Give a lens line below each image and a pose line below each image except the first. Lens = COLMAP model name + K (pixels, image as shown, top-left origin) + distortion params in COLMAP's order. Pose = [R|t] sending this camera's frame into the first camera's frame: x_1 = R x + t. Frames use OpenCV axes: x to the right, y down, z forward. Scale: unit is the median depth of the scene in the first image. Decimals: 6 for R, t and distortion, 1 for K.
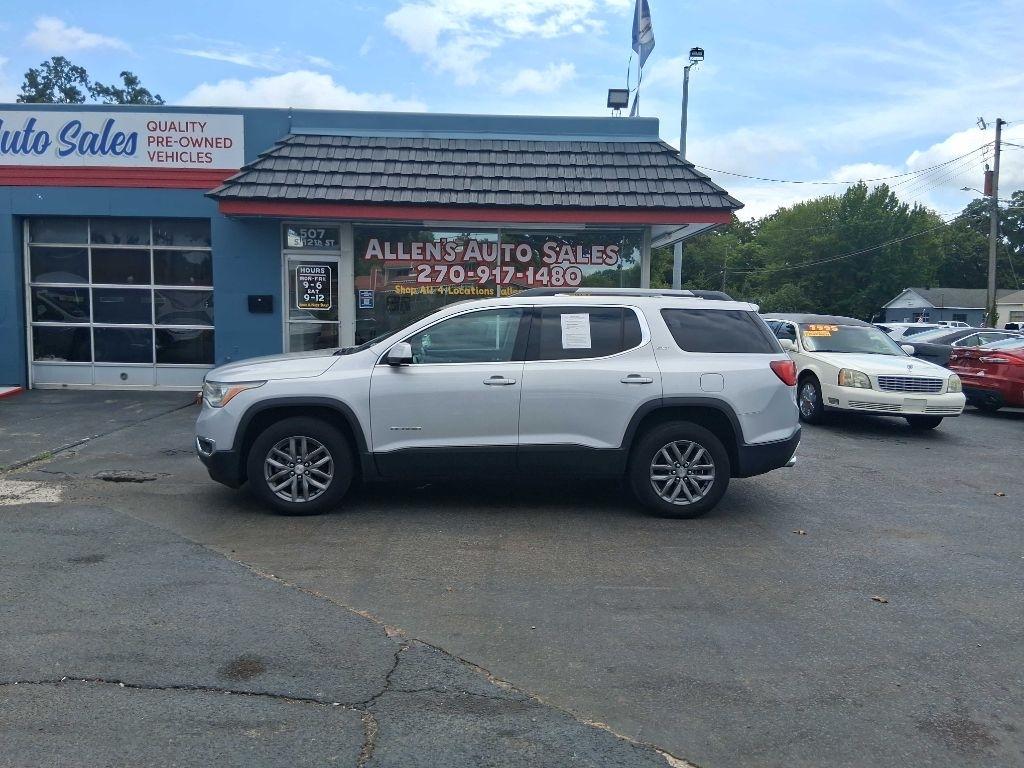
lens RADIAL K [[775.7, 0, 510.7], [0, 775.7, 384.8], [0, 0, 1]] dist [0.121854, -0.208210]
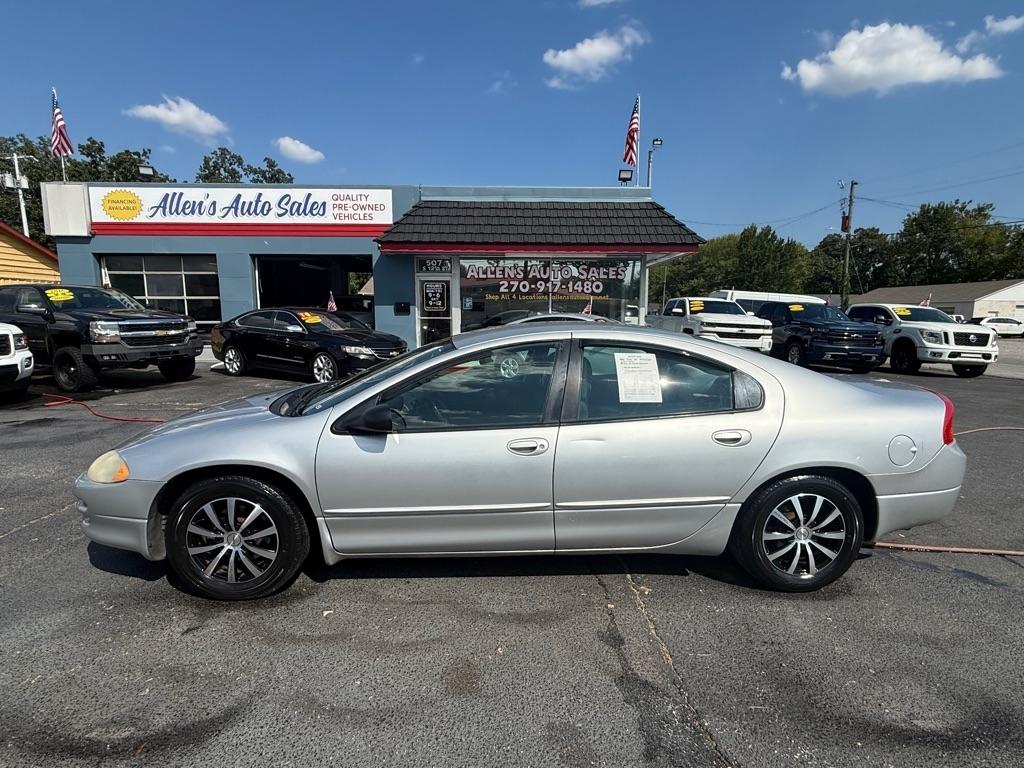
lens RADIAL K [[550.1, 0, 519.6], [0, 550.1, 385.5], [0, 0, 1]] dist [0.000382, -0.000502]
pose [[0.999907, -0.012996, -0.004043, -0.079023], [0.013134, 0.999264, 0.036031, 0.019297], [0.003571, -0.036081, 0.999343, -0.131973]]
